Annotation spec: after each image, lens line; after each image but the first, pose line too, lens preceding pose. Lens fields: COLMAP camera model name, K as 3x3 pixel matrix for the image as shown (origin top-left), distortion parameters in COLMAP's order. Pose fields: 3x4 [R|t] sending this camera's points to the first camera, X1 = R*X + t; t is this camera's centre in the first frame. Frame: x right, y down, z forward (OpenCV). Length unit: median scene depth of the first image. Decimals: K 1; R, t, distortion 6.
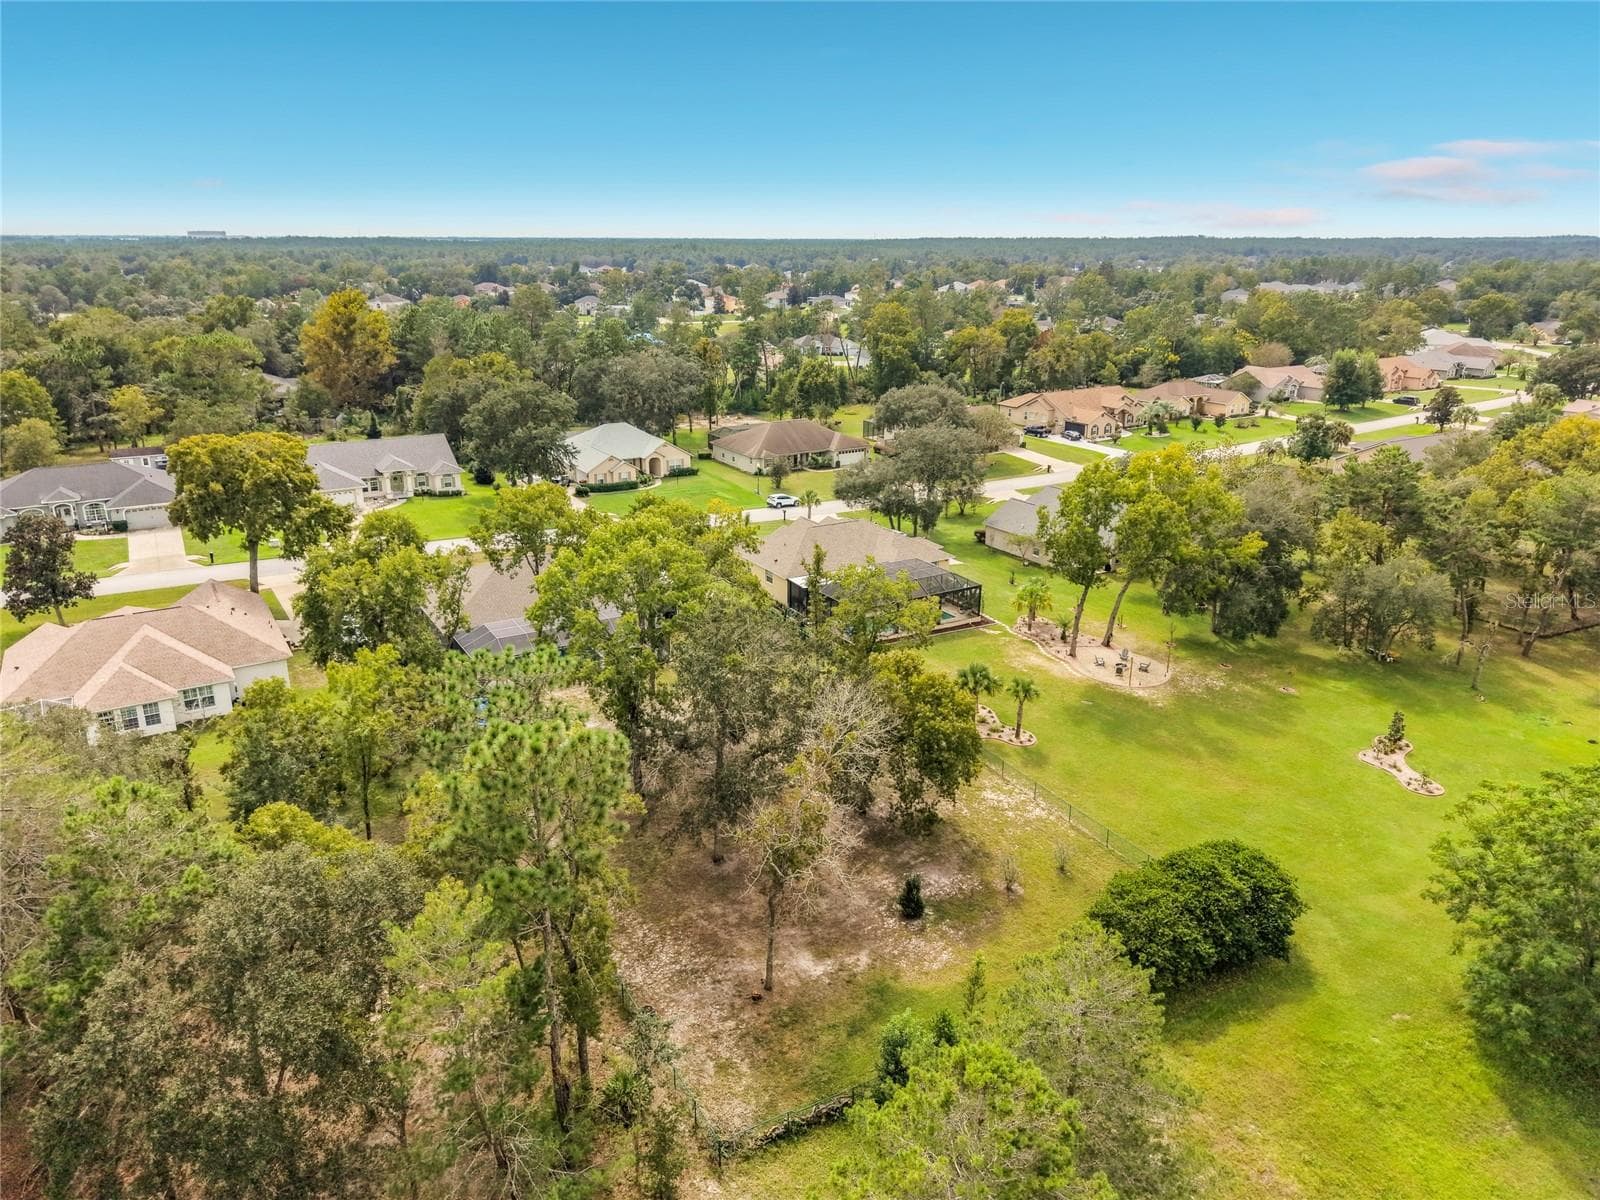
lens RADIAL K [[1106.4, 0, 800.0], [0, 1106.4, 600.0], [0, 0, 1]] dist [0.006492, -0.000405]
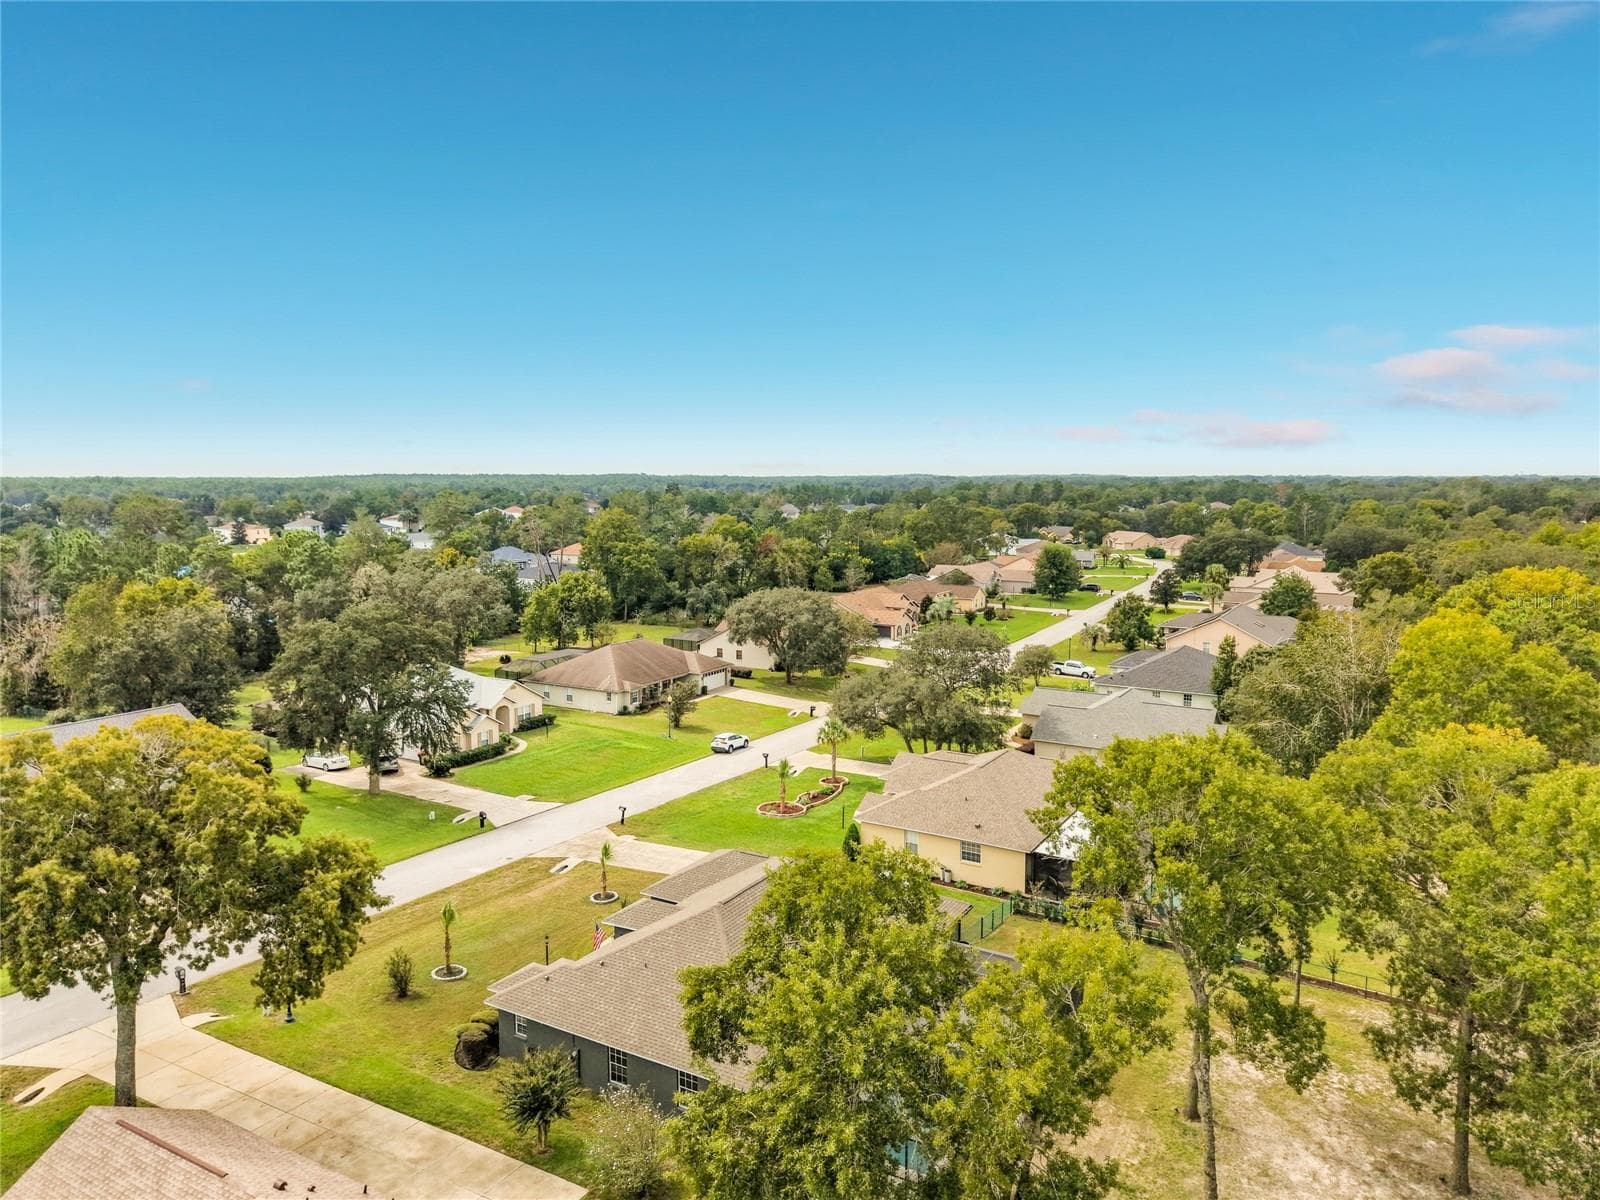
lens RADIAL K [[1055.1, 0, 795.5], [0, 1055.1, 597.3], [0, 0, 1]] dist [0.027156, -0.023732]
pose [[0.869211, -0.053376, 0.491553, -0.294835], [0.153847, 0.974002, -0.166284, -0.055371], [-0.469898, 0.220160, 0.854825, 0.327482]]
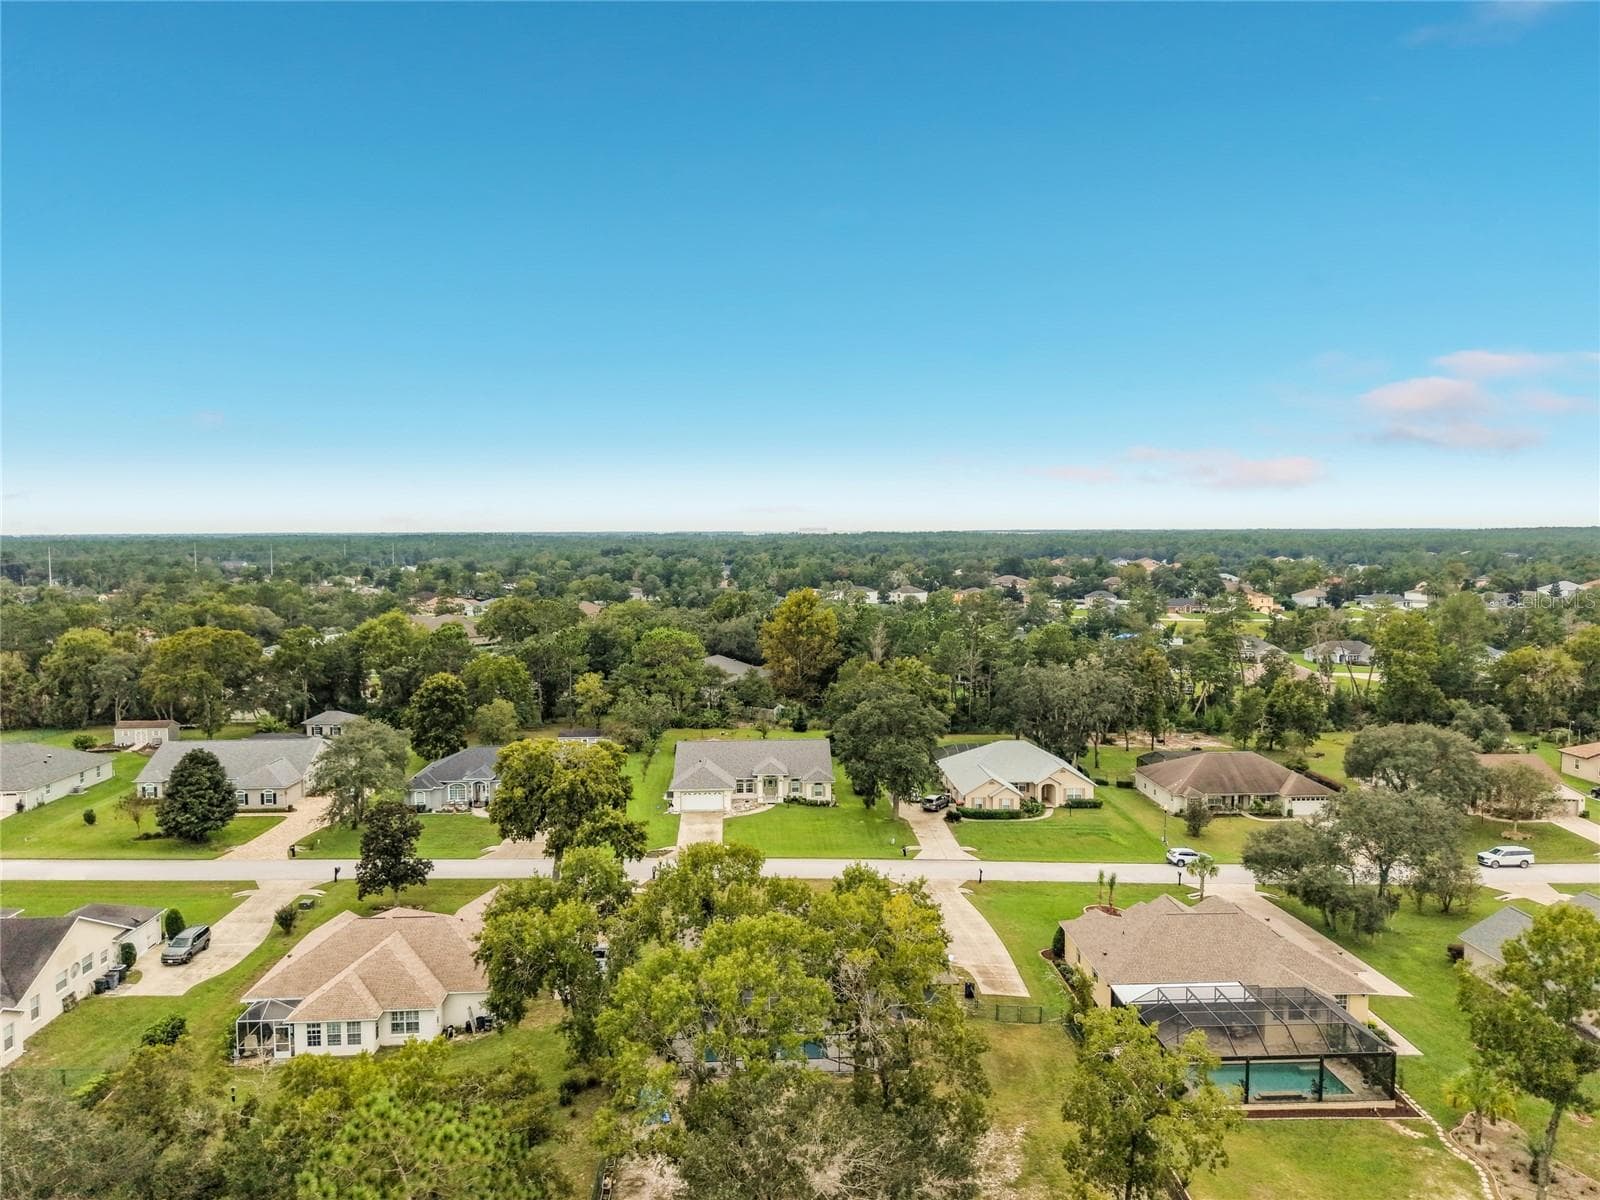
lens RADIAL K [[1091.4, 0, 793.3], [0, 1091.4, 562.2], [0, 0, 1]] dist [0.025681, -0.004490]
pose [[0.878372, 0.006969, -0.477928, 0.106185], [-0.141390, 0.958934, -0.245876, -0.054424], [0.456588, 0.283544, 0.843285, 0.115837]]
